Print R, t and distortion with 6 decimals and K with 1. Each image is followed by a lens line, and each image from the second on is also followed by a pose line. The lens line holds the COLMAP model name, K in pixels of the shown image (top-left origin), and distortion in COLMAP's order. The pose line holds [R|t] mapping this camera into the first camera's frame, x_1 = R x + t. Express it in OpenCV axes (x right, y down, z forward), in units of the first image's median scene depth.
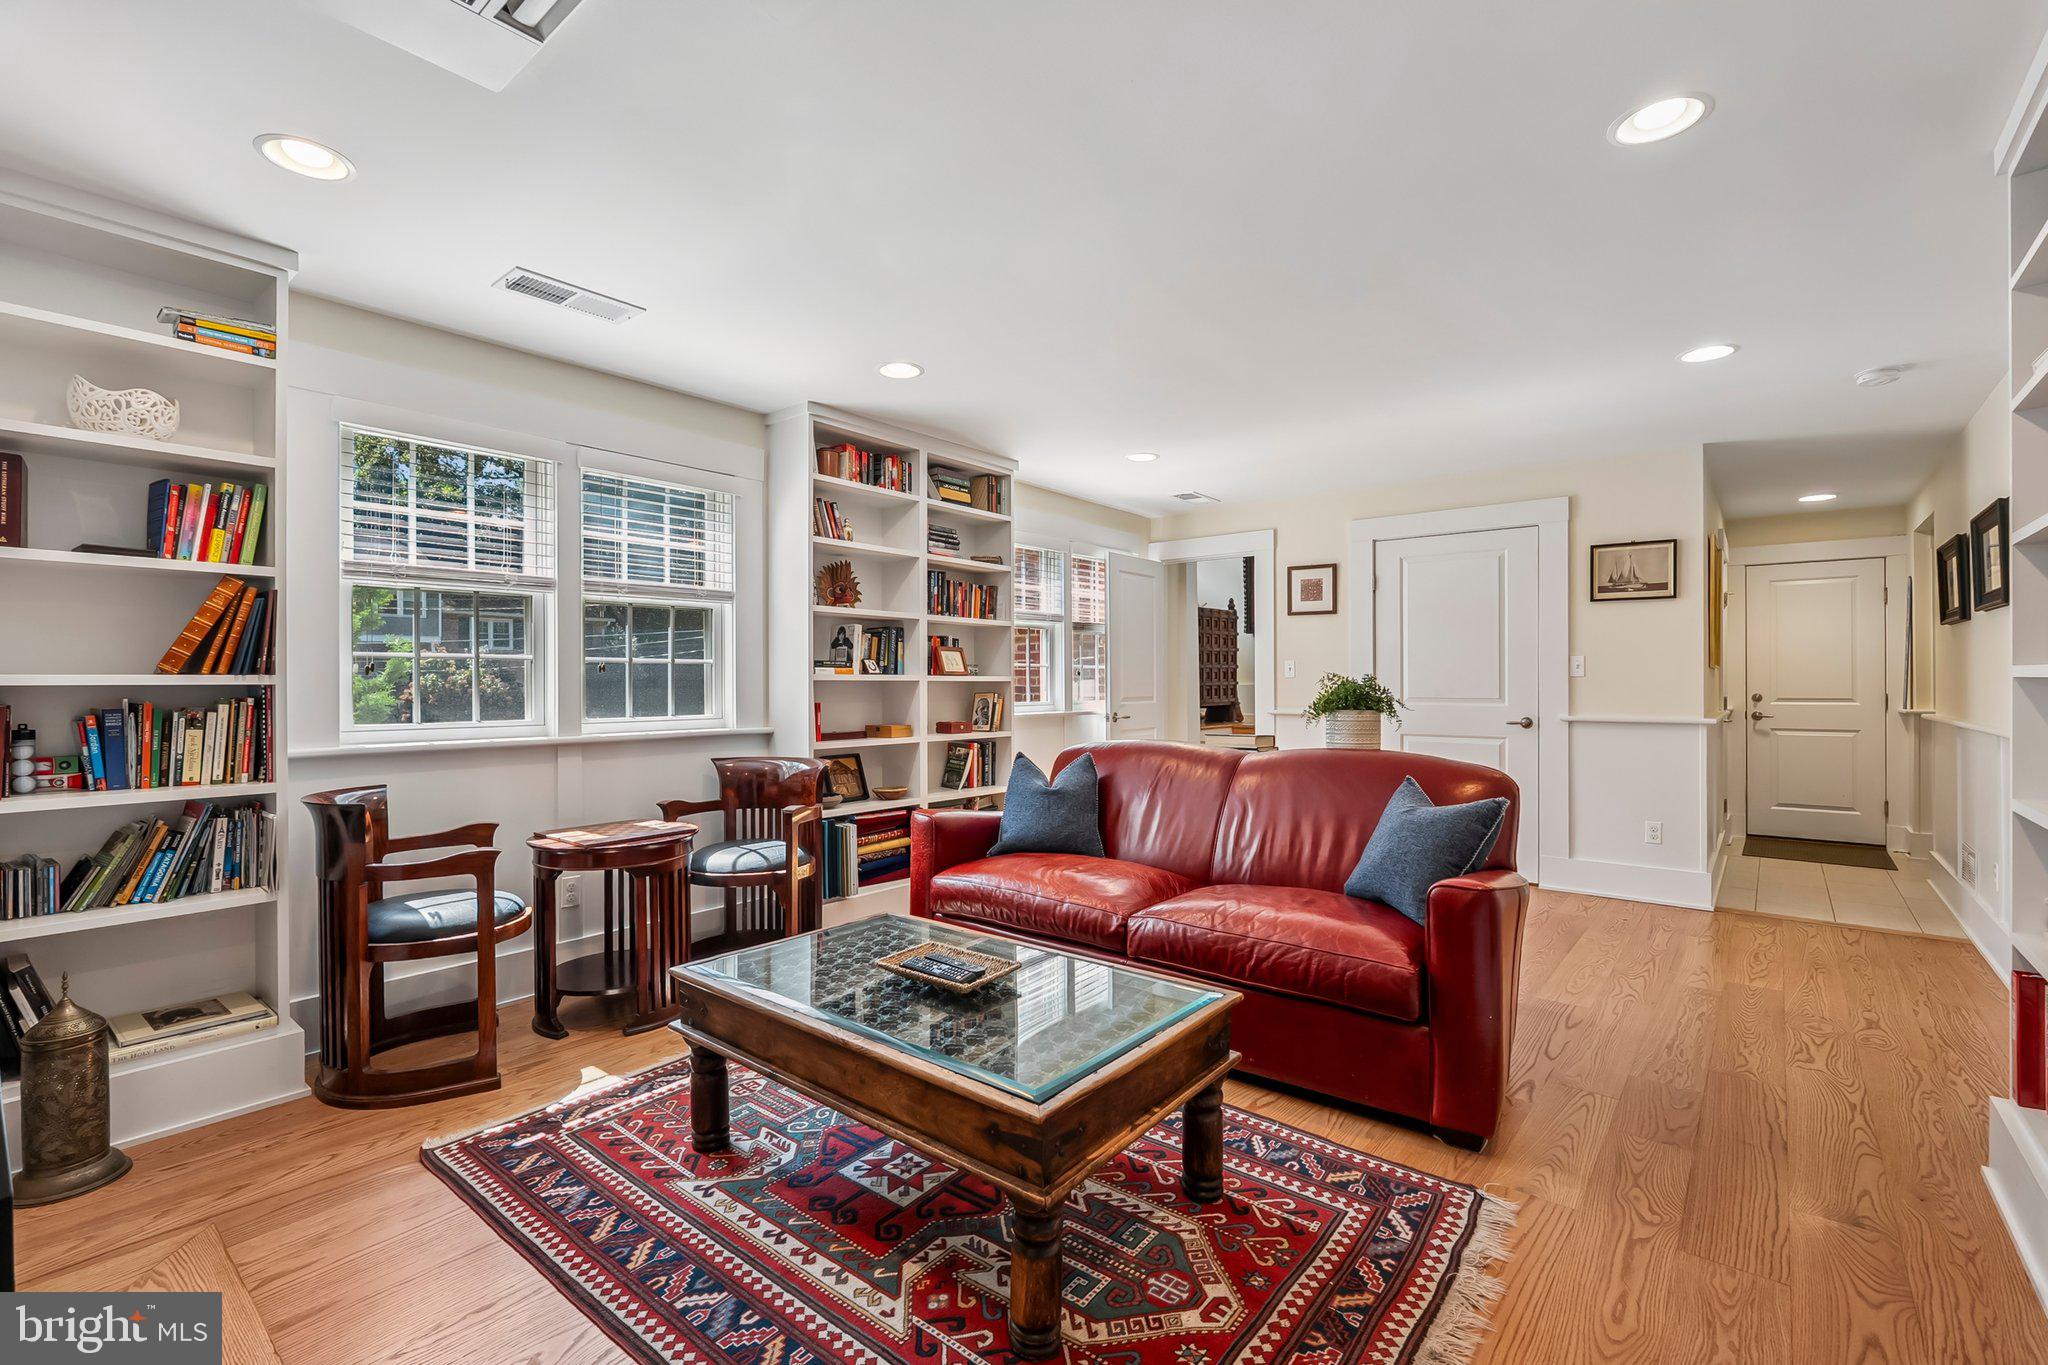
lens RADIAL K [[907.7, 0, 1020.4], [0, 907.7, 684.7], [0, 0, 1]] dist [-0.007164, 0.001290]
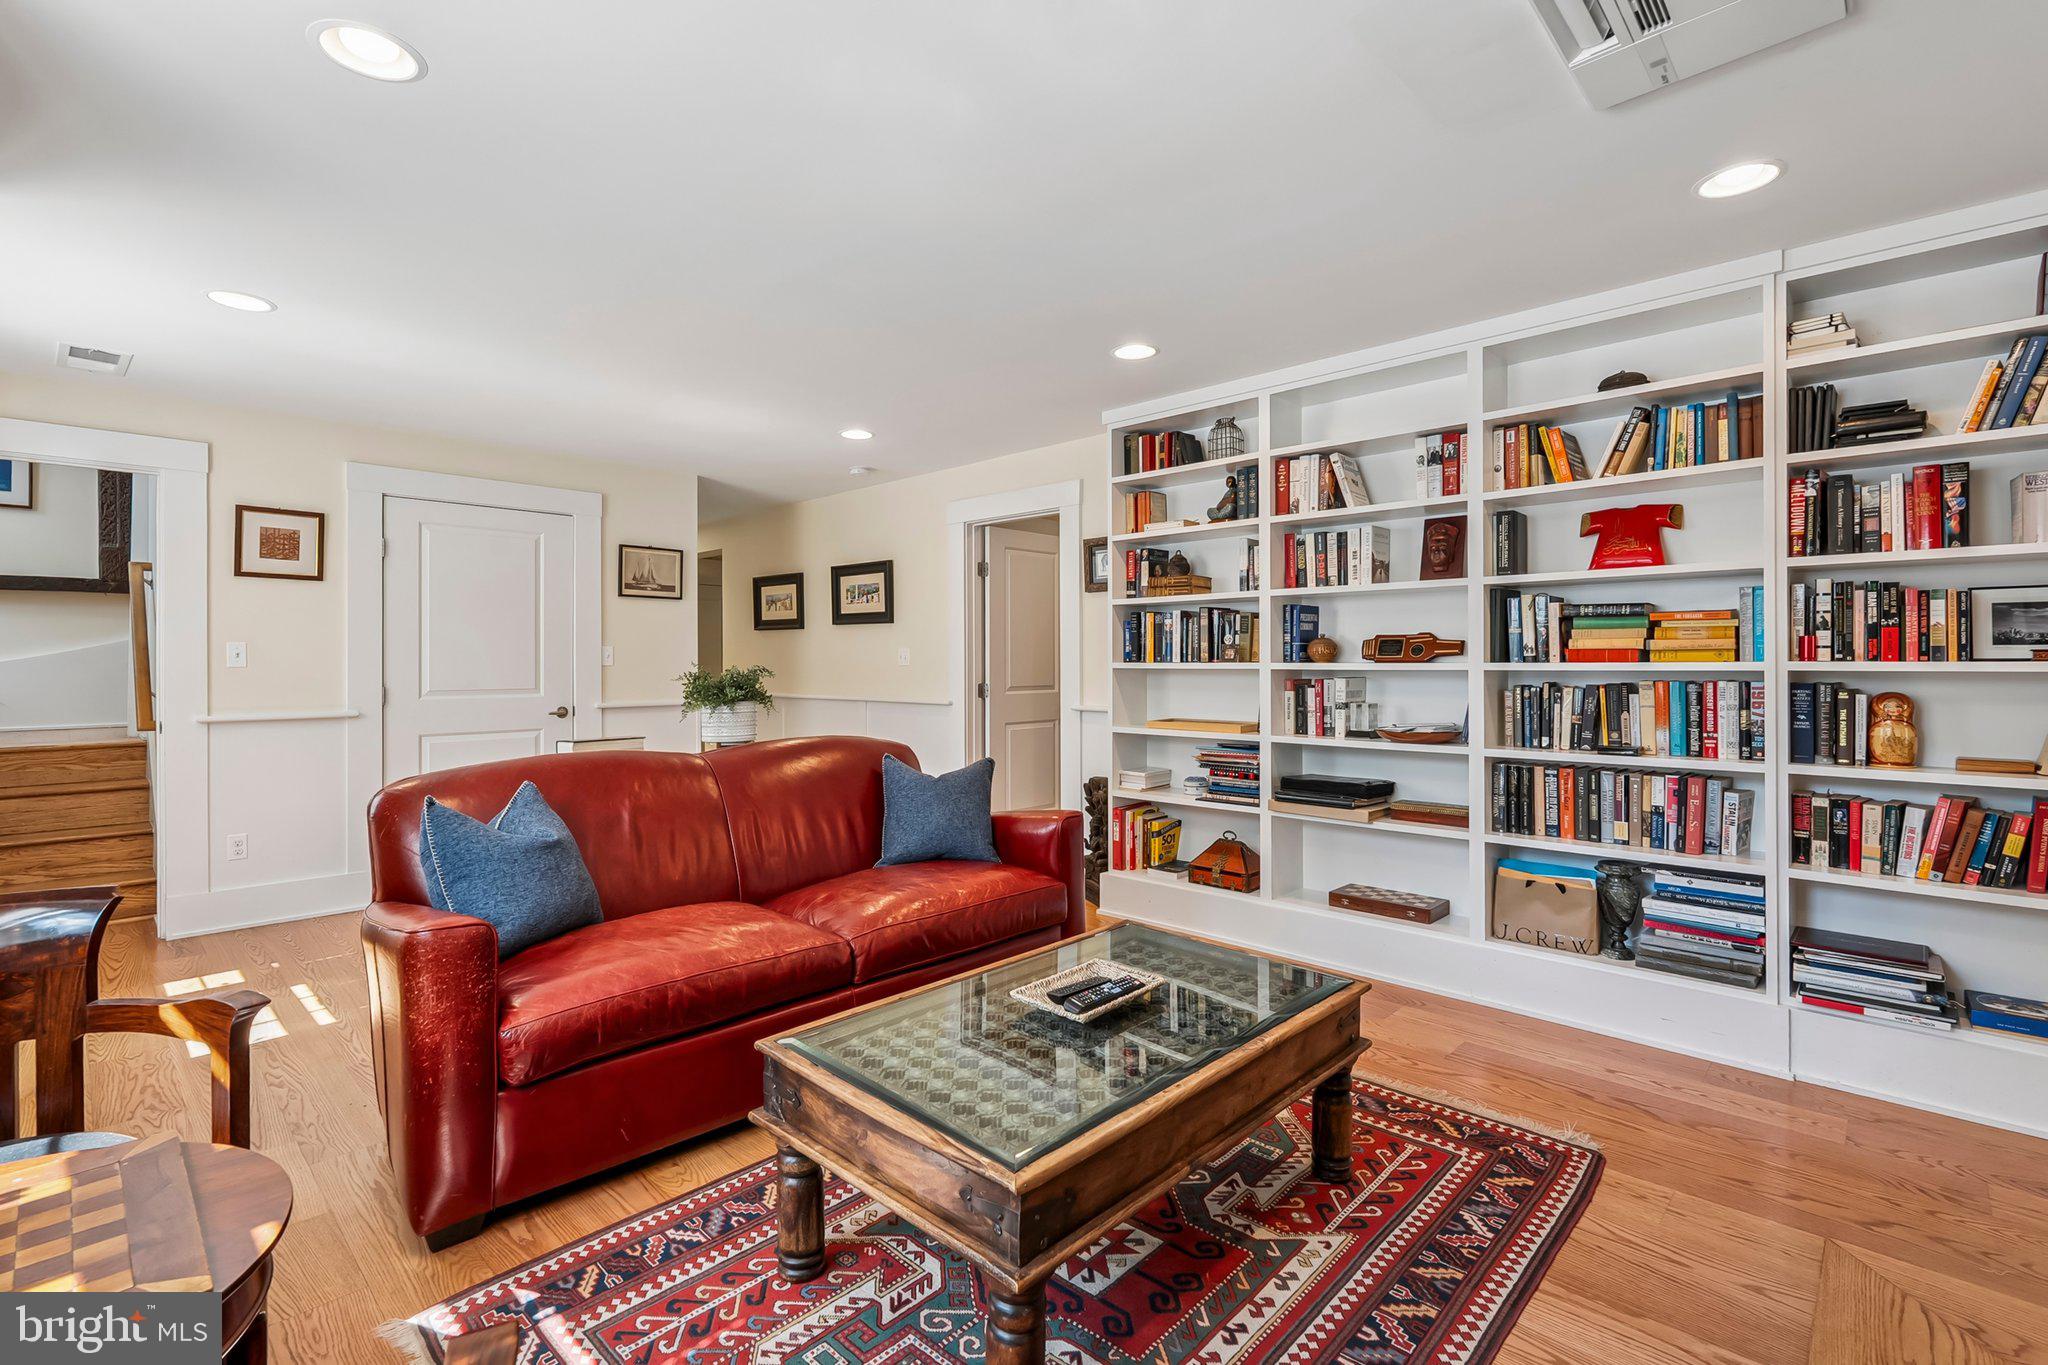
lens RADIAL K [[907.7, 0, 1056.7], [0, 907.7, 668.2], [0, 0, 1]] dist [-0.007164, 0.001290]
pose [[0.060612, -0.004915, 0.998149, -0.985552], [0.005173, 0.999976, 0.004610, -0.018941], [-0.998148, 0.004884, 0.060636, 0.971785]]
